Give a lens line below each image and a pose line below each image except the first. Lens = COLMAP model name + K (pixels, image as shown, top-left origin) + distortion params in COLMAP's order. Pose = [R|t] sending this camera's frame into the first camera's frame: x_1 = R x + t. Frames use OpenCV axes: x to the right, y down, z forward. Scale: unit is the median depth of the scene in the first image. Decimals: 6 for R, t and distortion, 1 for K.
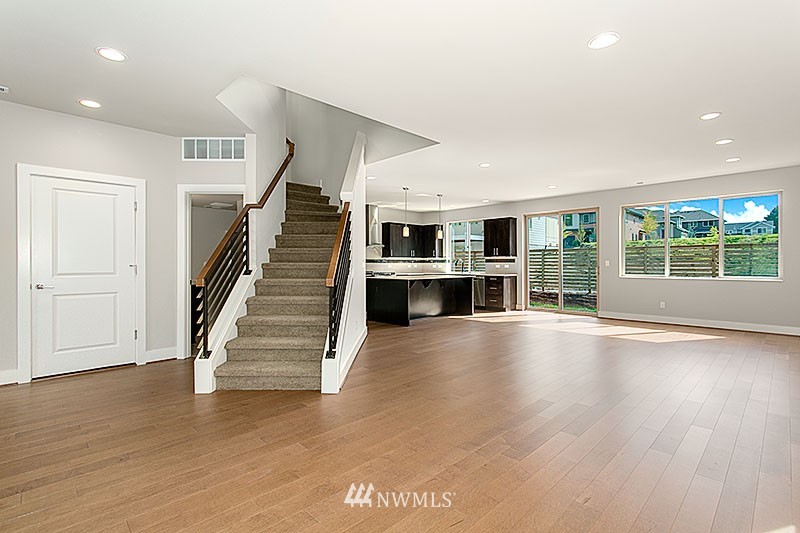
lens RADIAL K [[376.6, 0, 400.4], [0, 376.6, 265.5], [0, 0, 1]] dist [0.000775, 0.000093]
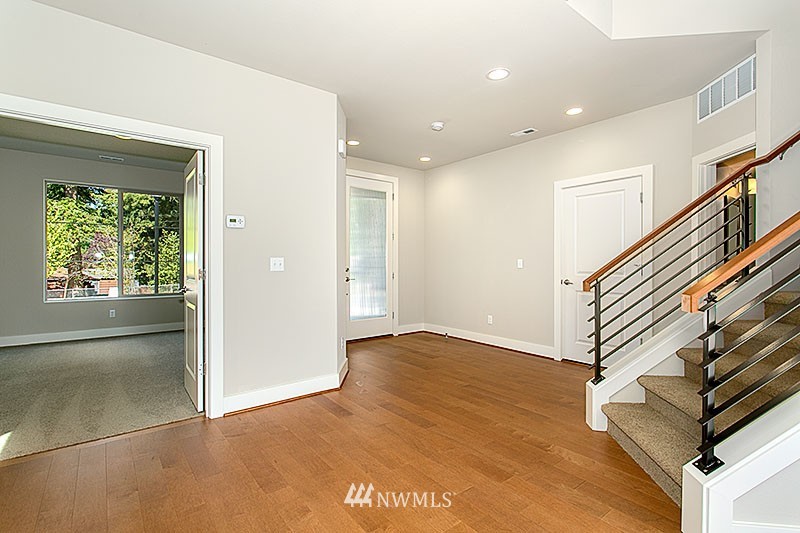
lens RADIAL K [[376.6, 0, 402.0], [0, 376.6, 264.6], [0, 0, 1]] dist [0.000775, 0.000093]
pose [[-0.094613, -0.000931, -0.995514, 0.349499], [-0.008508, 0.999964, -0.000127, 0.006370], [0.995478, 0.008458, -0.094618, 0.806434]]
